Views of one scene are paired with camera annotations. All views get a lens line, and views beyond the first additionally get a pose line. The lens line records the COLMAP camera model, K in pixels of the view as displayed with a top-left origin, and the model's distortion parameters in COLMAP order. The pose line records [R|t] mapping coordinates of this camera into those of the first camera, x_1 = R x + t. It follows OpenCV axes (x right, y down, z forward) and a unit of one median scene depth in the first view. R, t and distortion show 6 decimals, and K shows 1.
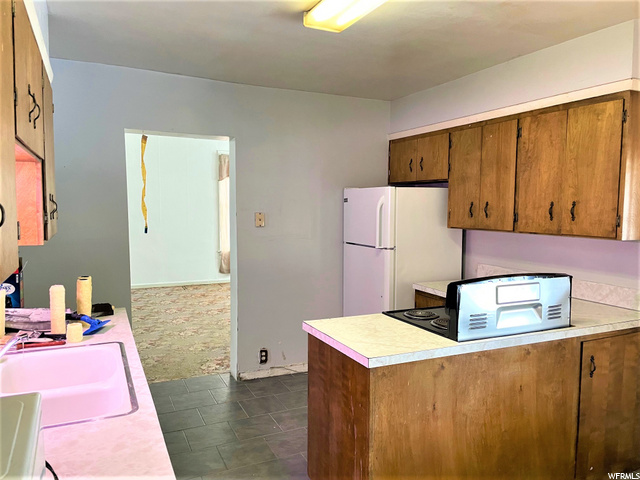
lens RADIAL K [[487.0, 0, 320.7], [0, 487.0, 238.8], [0, 0, 1]] dist [0.072311, -0.008358]
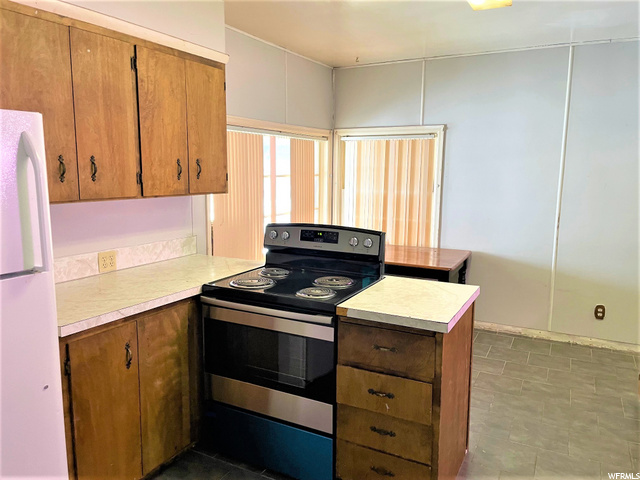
lens RADIAL K [[487.0, 0, 321.9], [0, 487.0, 239.6], [0, 0, 1]] dist [0.072311, -0.008358]
pose [[-0.604946, -0.125583, 0.786301, -0.401513], [0.048922, 0.979757, 0.194119, -0.088019], [-0.794763, 0.155898, -0.586556, 1.289463]]
